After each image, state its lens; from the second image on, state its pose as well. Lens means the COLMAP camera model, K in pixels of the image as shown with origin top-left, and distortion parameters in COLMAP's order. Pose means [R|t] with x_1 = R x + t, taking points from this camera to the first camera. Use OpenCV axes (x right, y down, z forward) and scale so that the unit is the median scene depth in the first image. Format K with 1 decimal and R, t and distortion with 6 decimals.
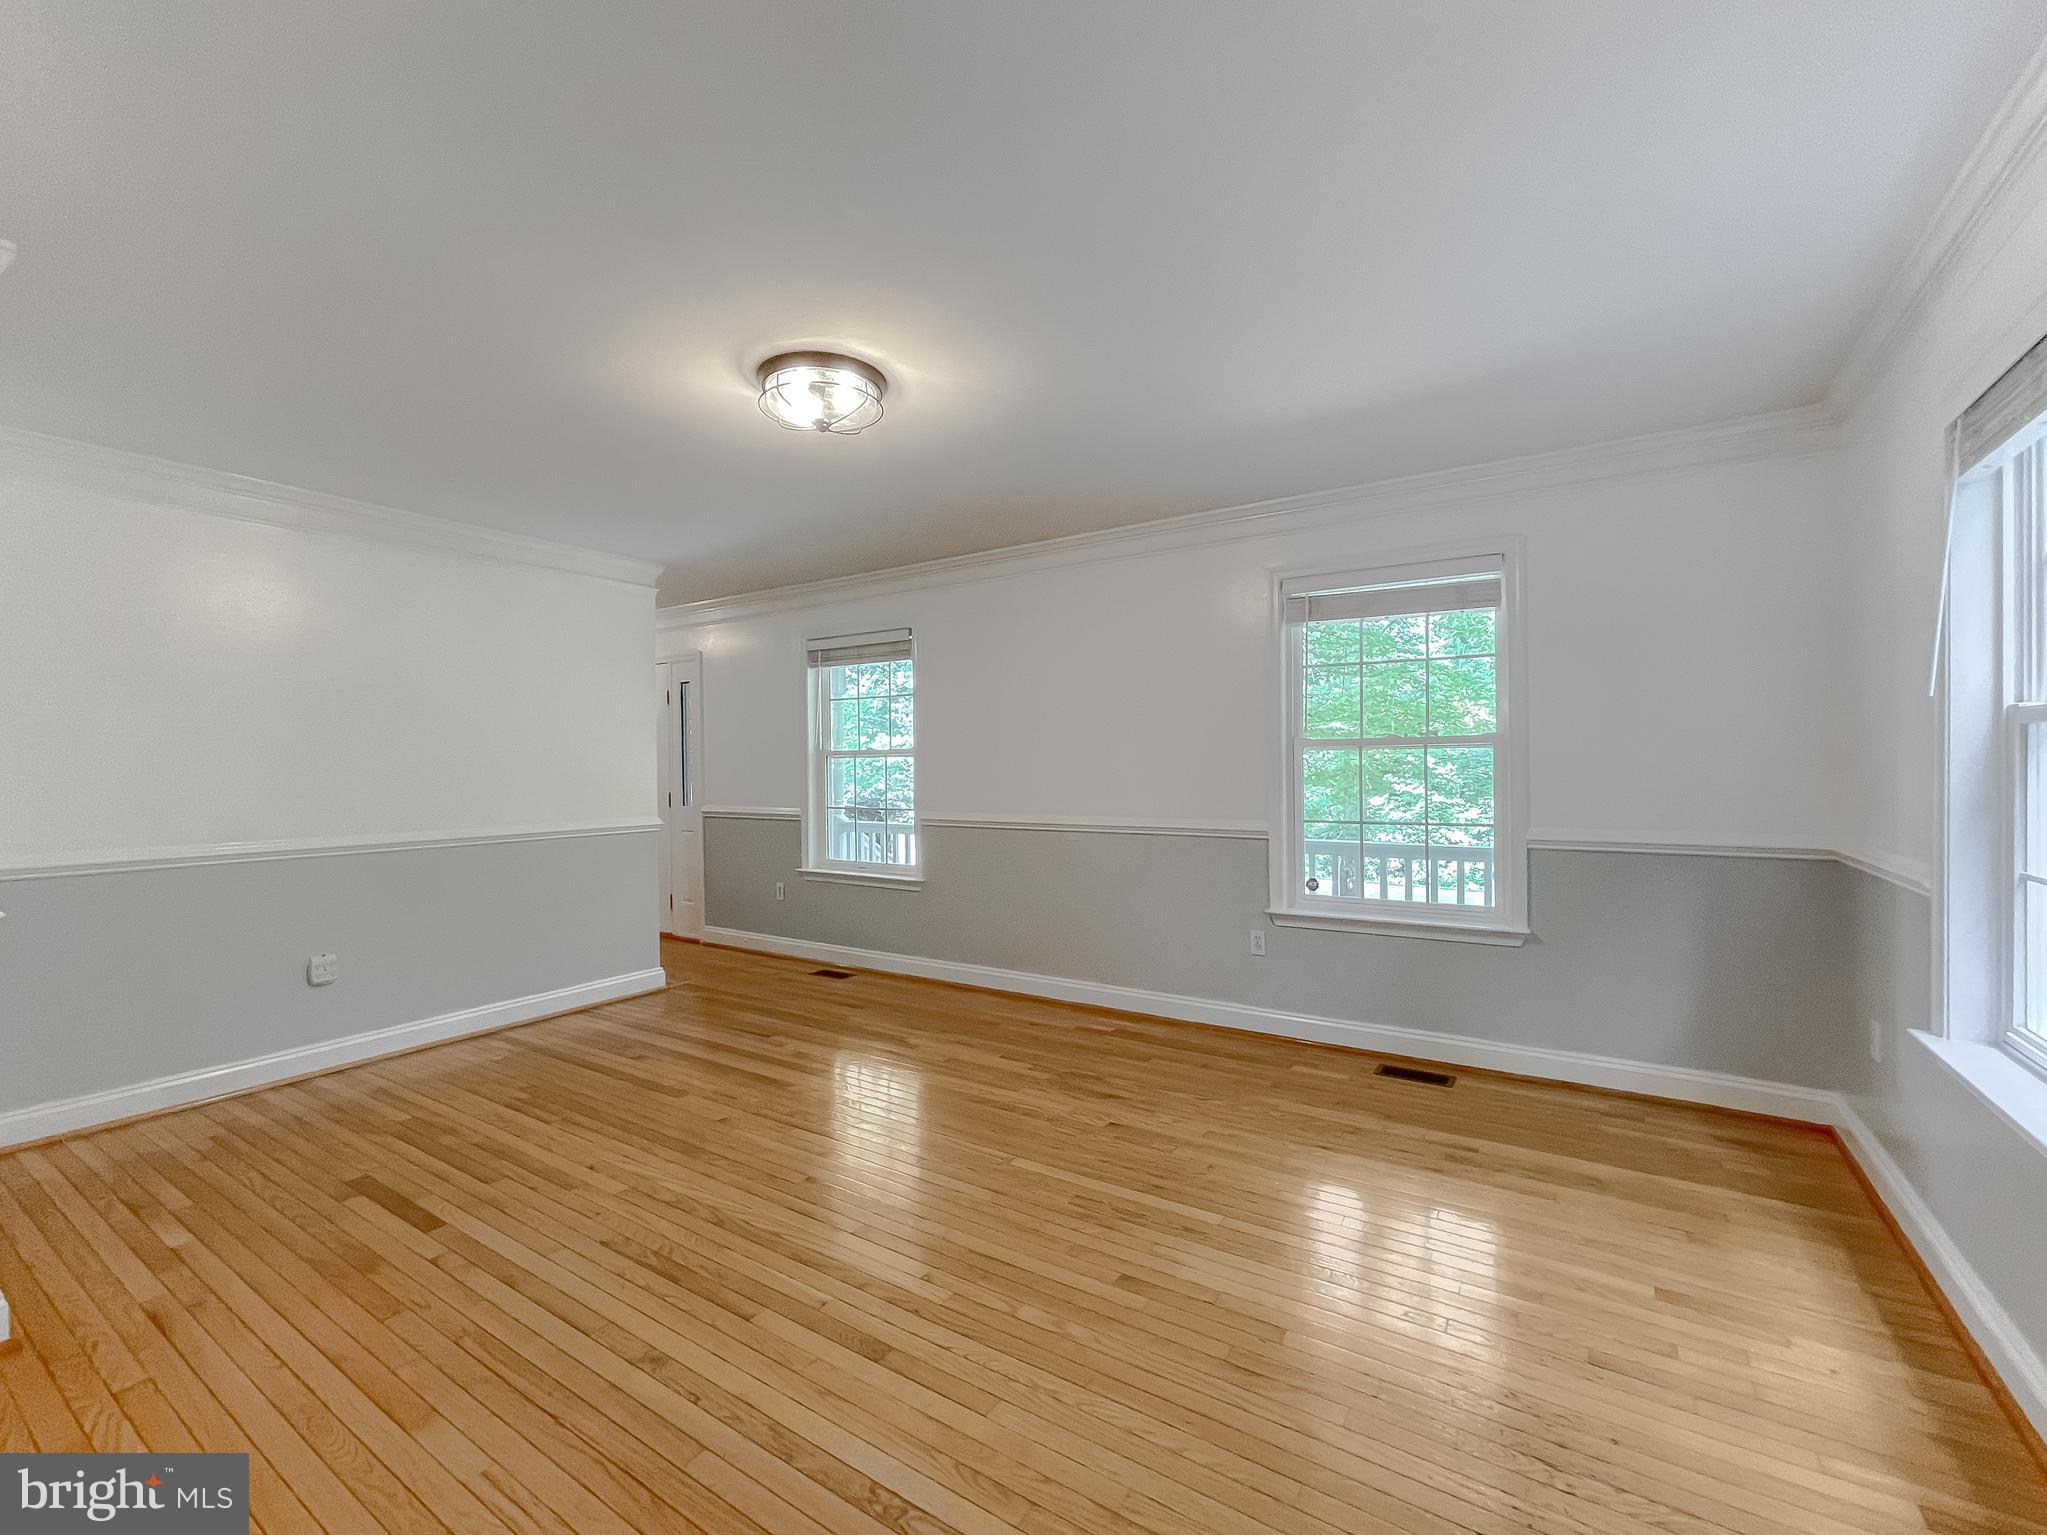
lens RADIAL K [[836.2, 0, 1016.3], [0, 836.2, 772.3], [0, 0, 1]] dist [0.000276, -0.000080]
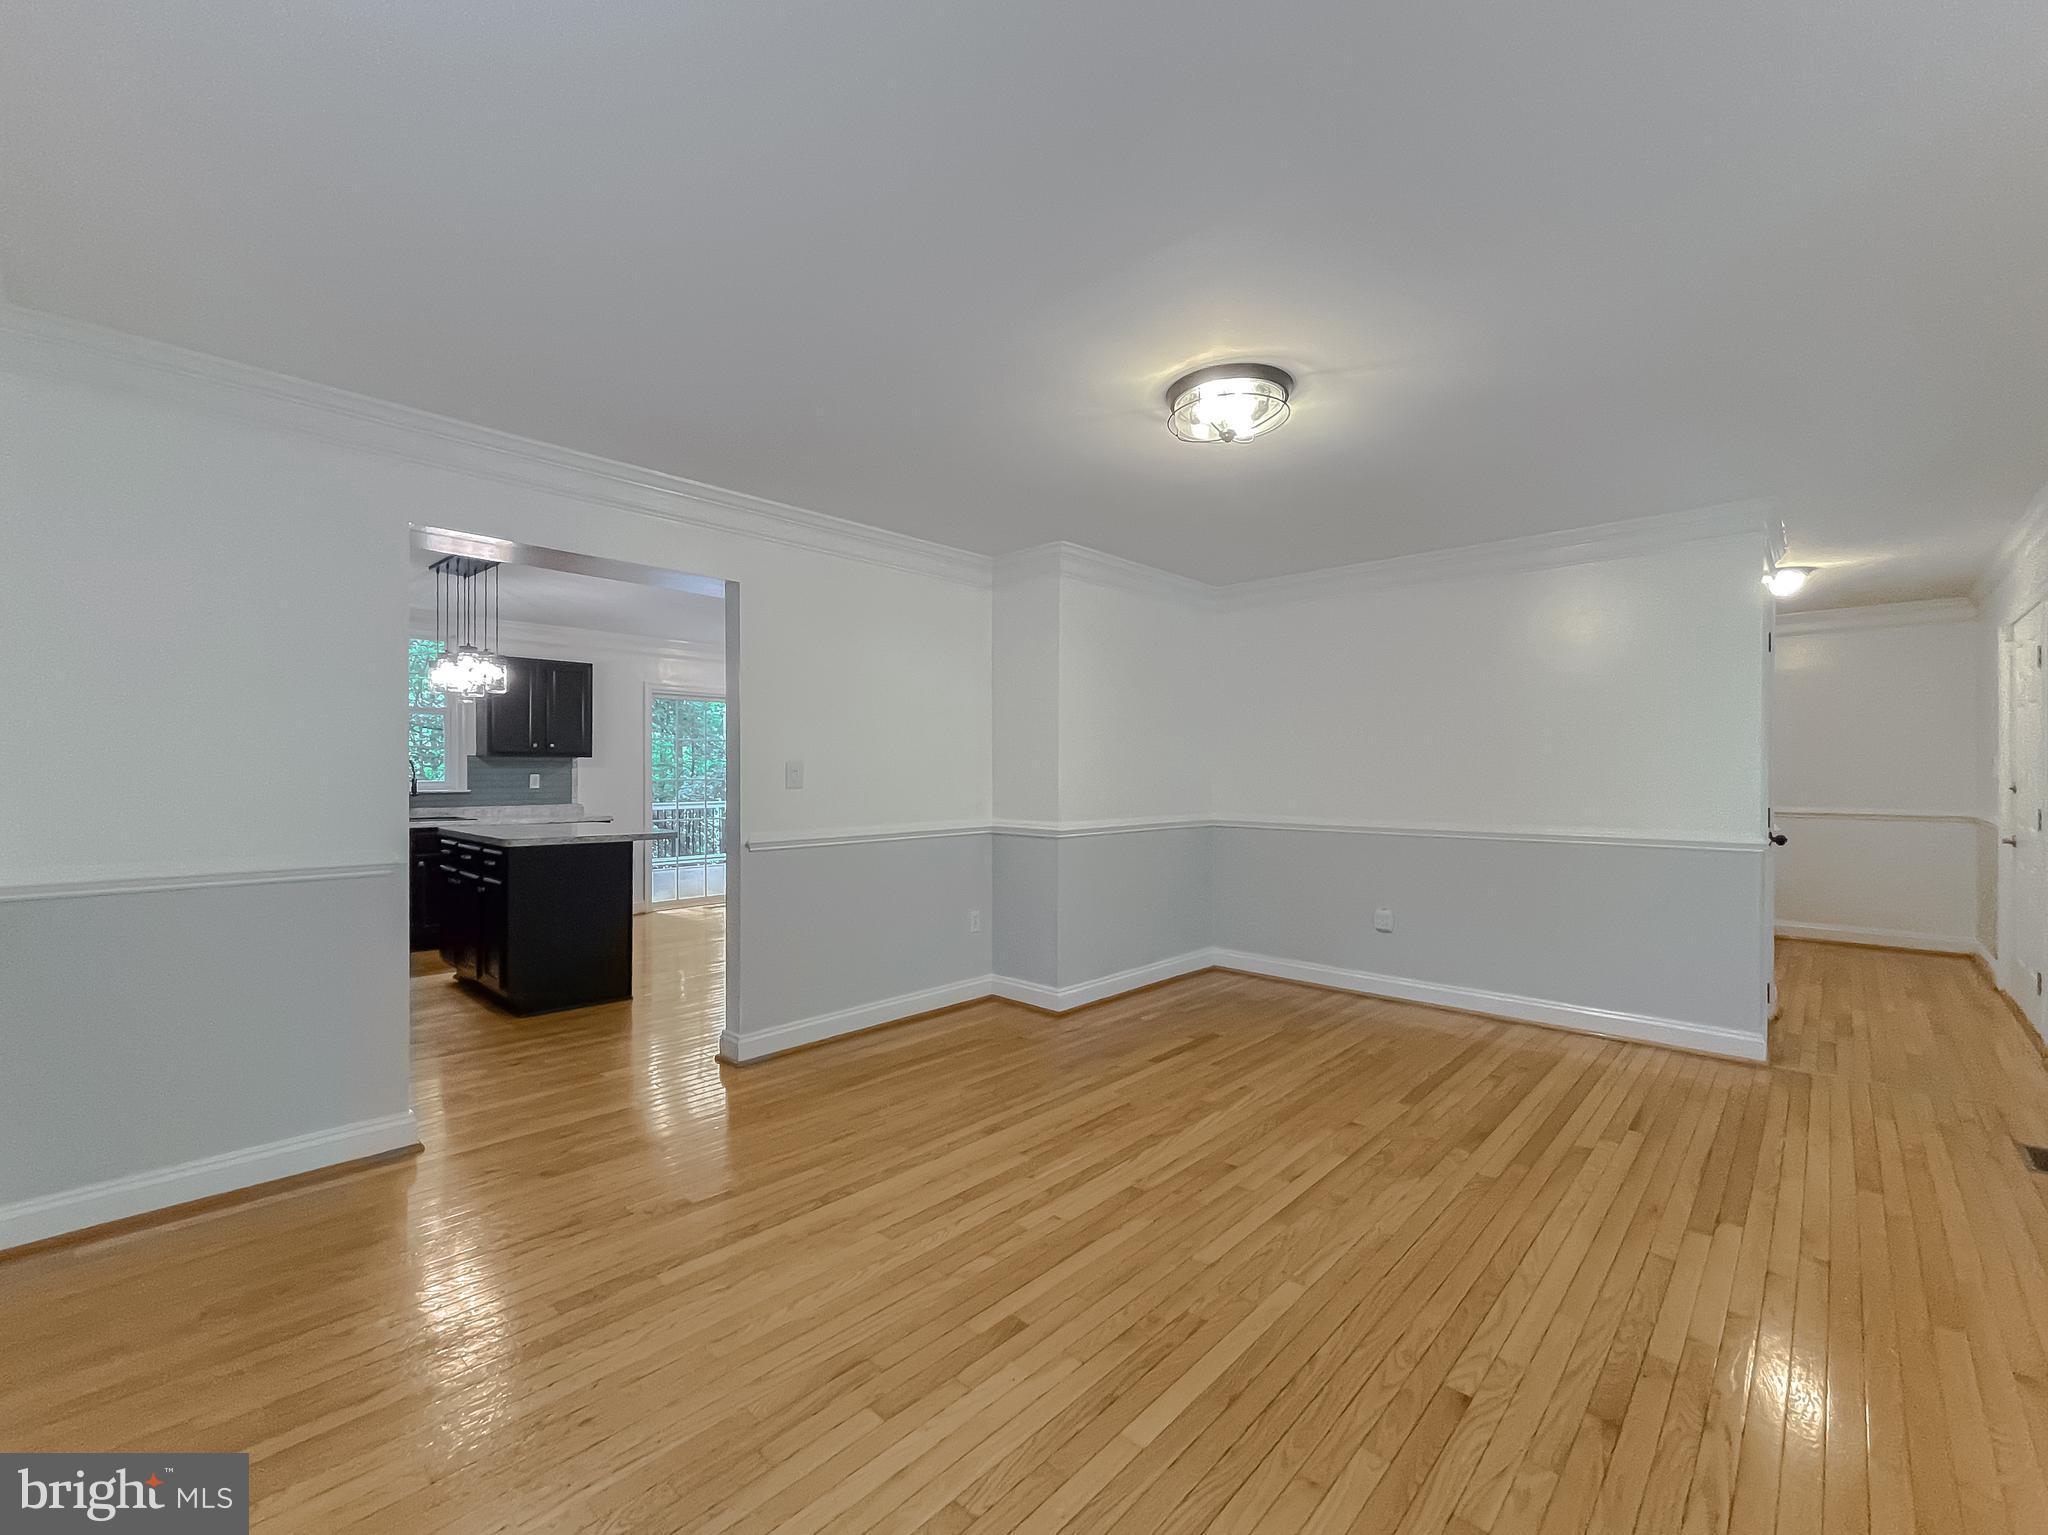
lens RADIAL K [[836.6, 0, 1016.8], [0, 836.6, 772.3], [0, 0, 1]] dist [0.000276, -0.000080]
pose [[-0.147009, 0.004605, -0.989124, 0.675564], [-0.005549, 0.999970, 0.005480, -0.003583], [0.989120, 0.006294, -0.146979, 0.736637]]
